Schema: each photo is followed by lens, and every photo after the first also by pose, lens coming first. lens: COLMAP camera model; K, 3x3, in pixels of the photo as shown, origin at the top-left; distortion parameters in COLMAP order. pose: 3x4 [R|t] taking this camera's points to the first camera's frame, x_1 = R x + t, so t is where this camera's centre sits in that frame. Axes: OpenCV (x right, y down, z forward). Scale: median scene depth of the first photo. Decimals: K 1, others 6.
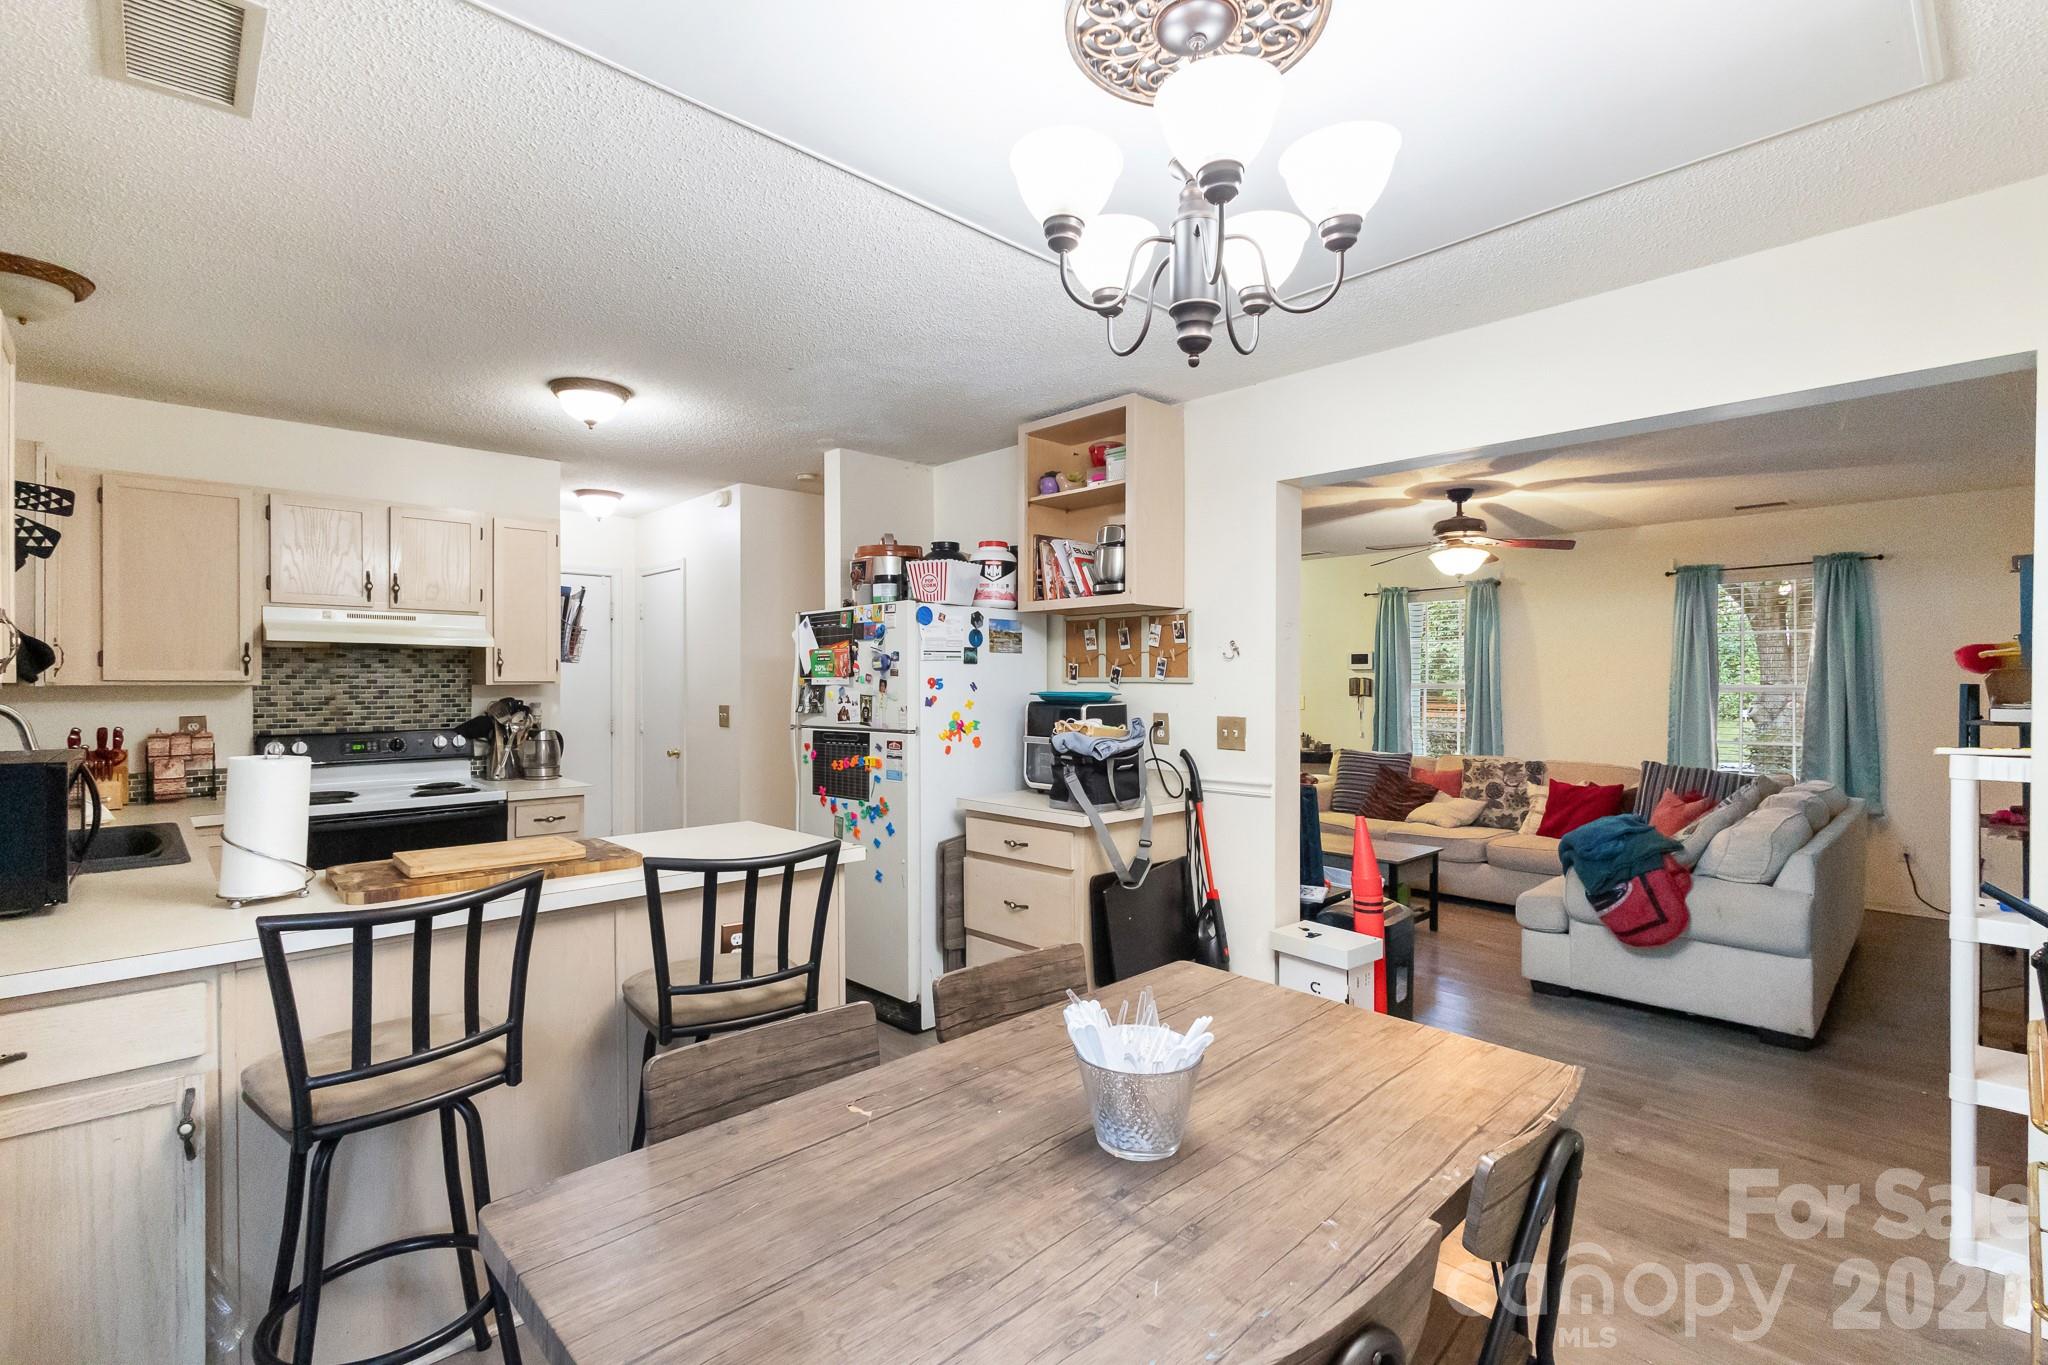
lens RADIAL K [[945.0, 0, 1020.3], [0, 945.0, 682.5], [0, 0, 1]] dist [0.014948, -0.004155]
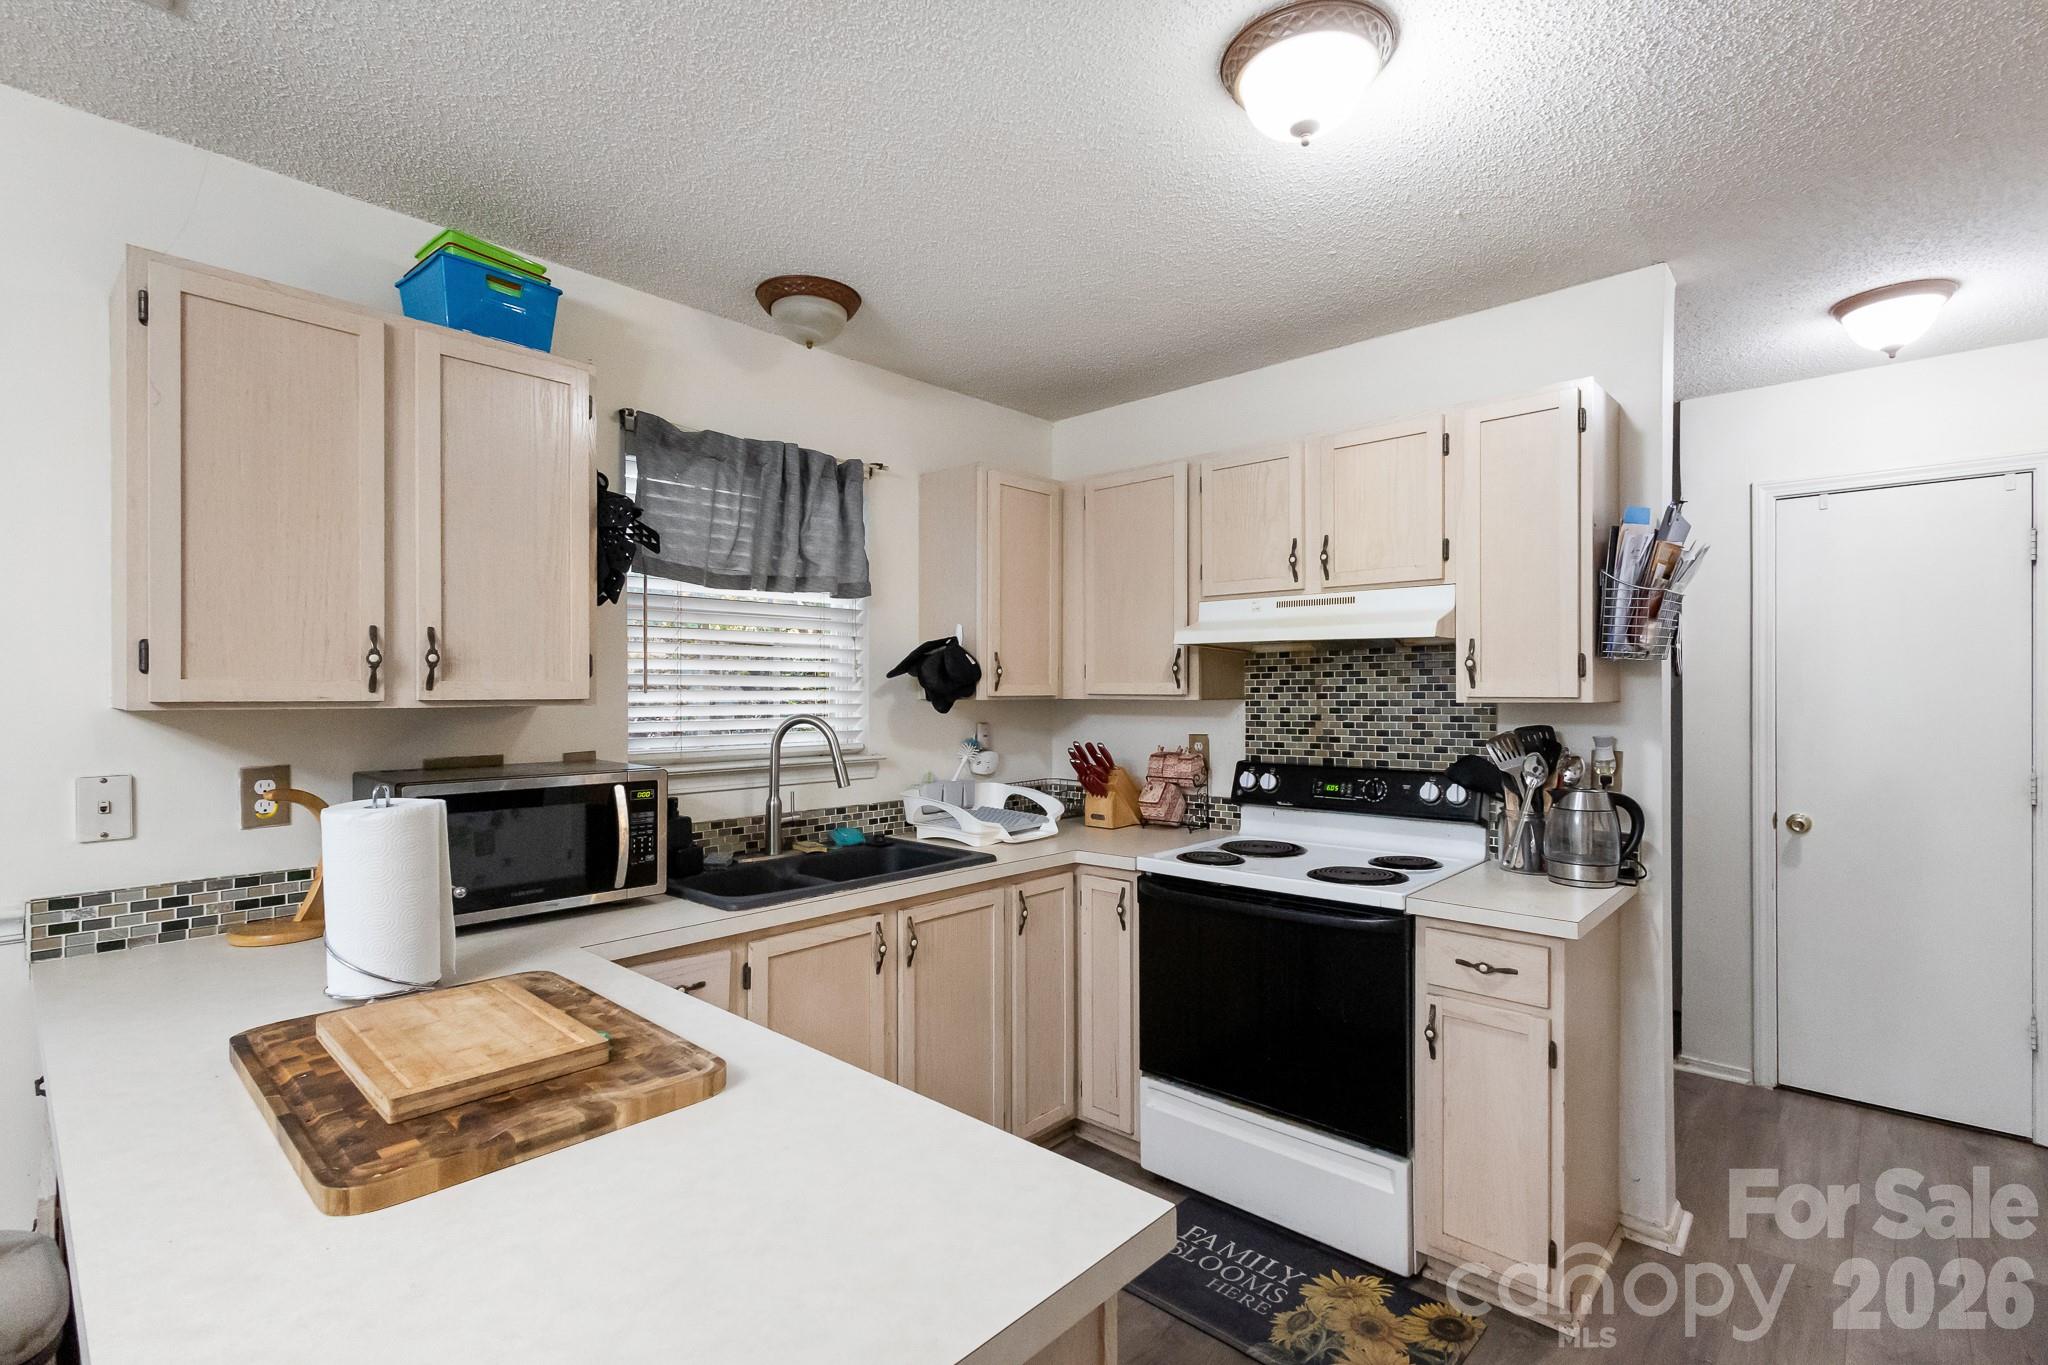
lens RADIAL K [[945.0, 0, 1023.2], [0, 945.0, 691.3], [0, 0, 1]] dist [0.014948, -0.004155]
pose [[0.081942, 0.002386, -0.996634, -0.005487], [-0.001320, 0.999997, 0.002285, -0.004118], [0.996636, 0.001128, 0.081945, 0.516910]]
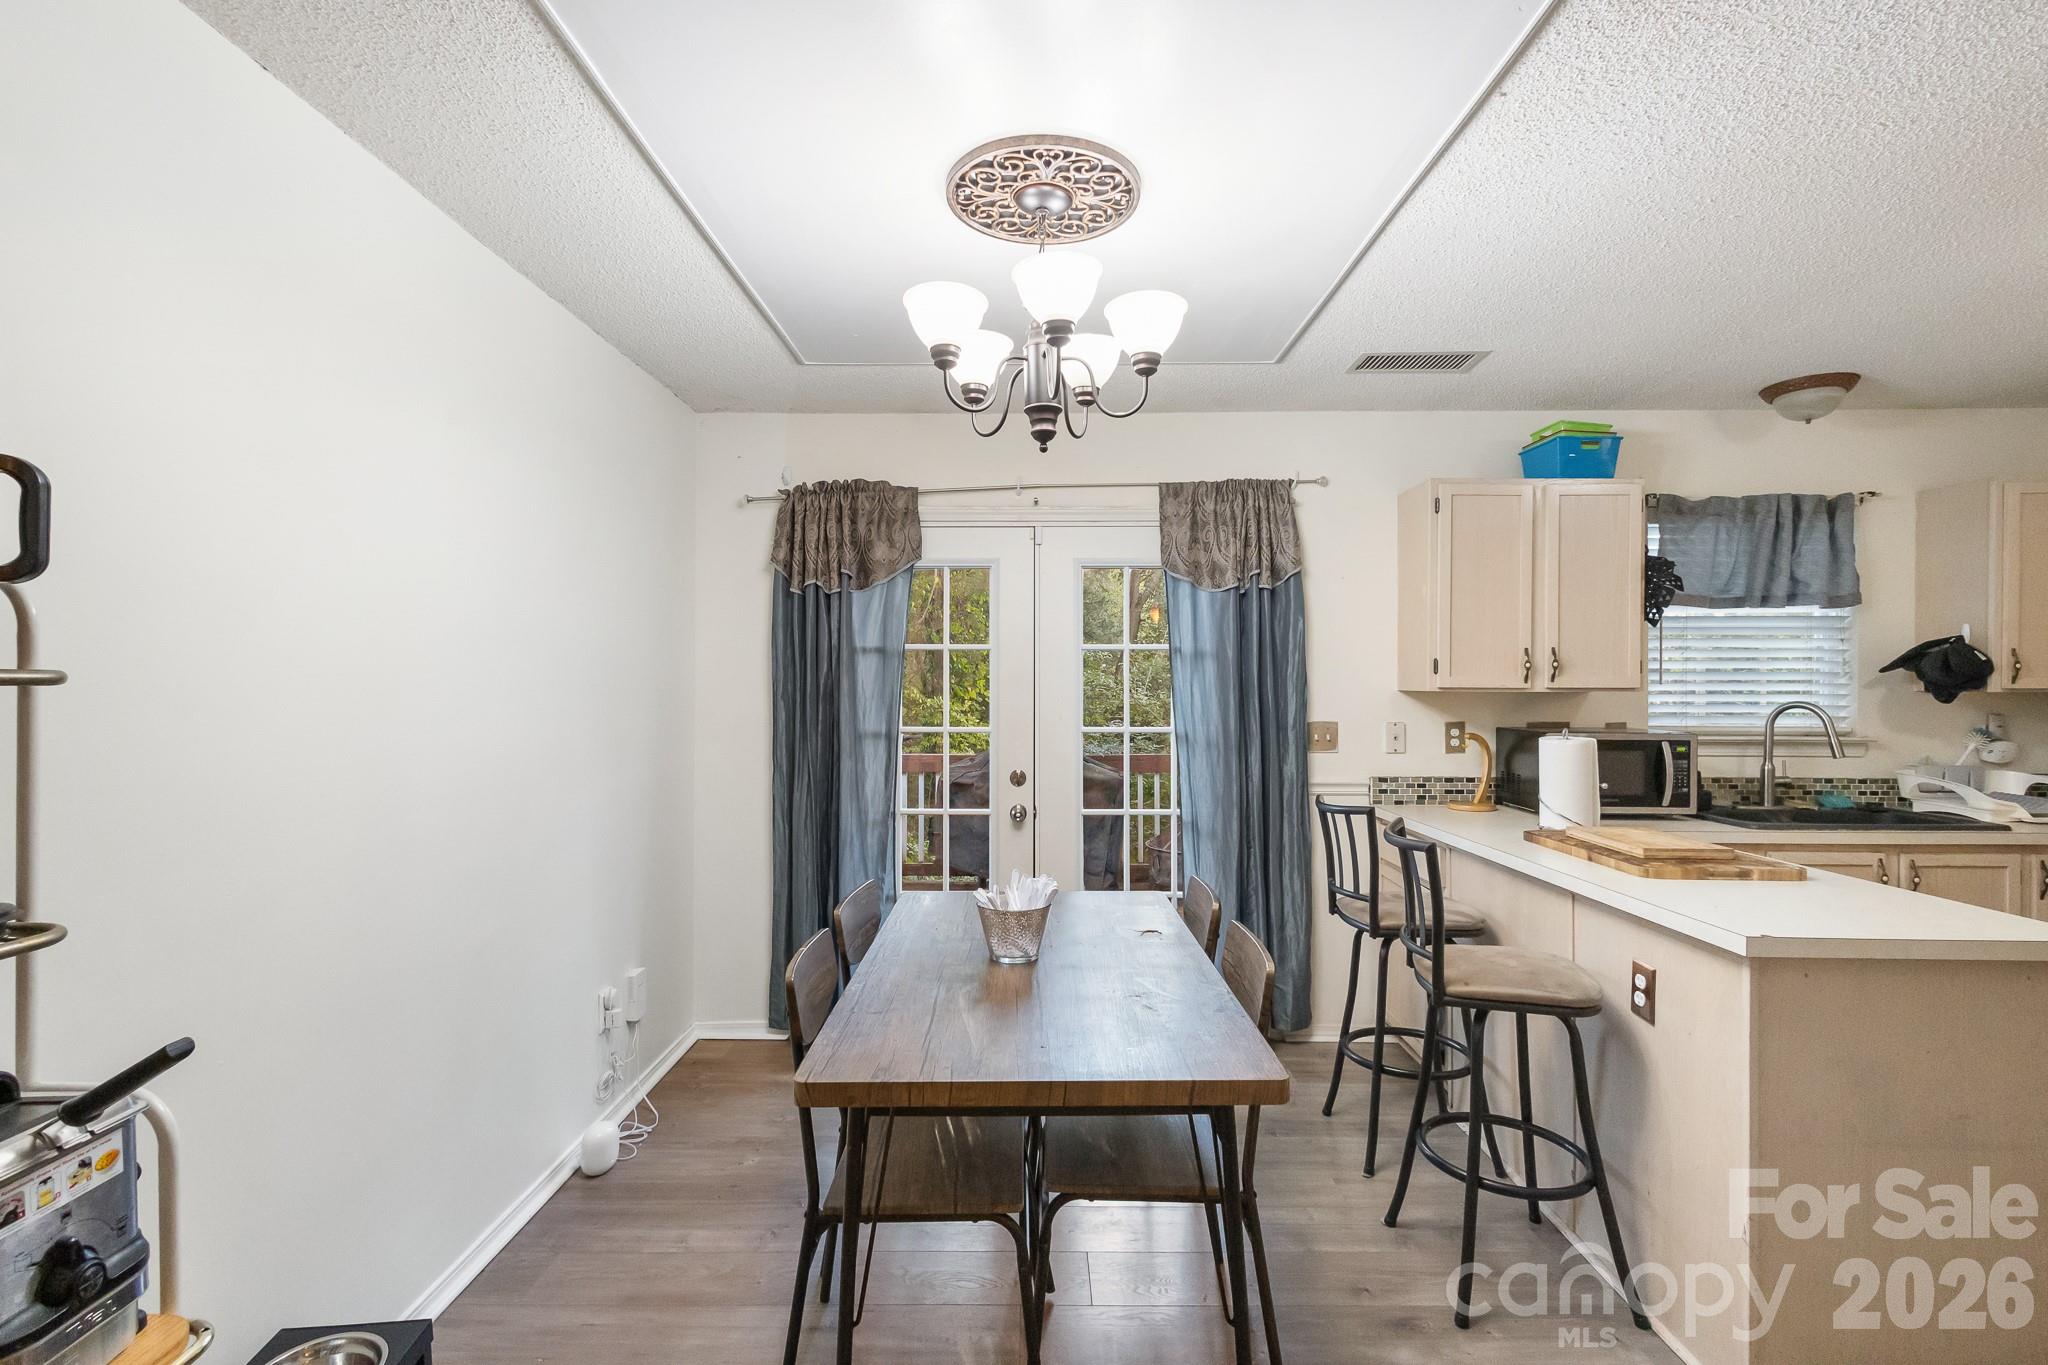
lens RADIAL K [[945.0, 0, 1027.9], [0, 945.0, 683.5], [0, 0, 1]] dist [0.014948, -0.004155]
pose [[-0.686133, 0.000995, -0.727475, 0.312772], [-0.002575, 0.999989, 0.003796, -0.003967], [0.727471, 0.004478, -0.686123, 0.507456]]
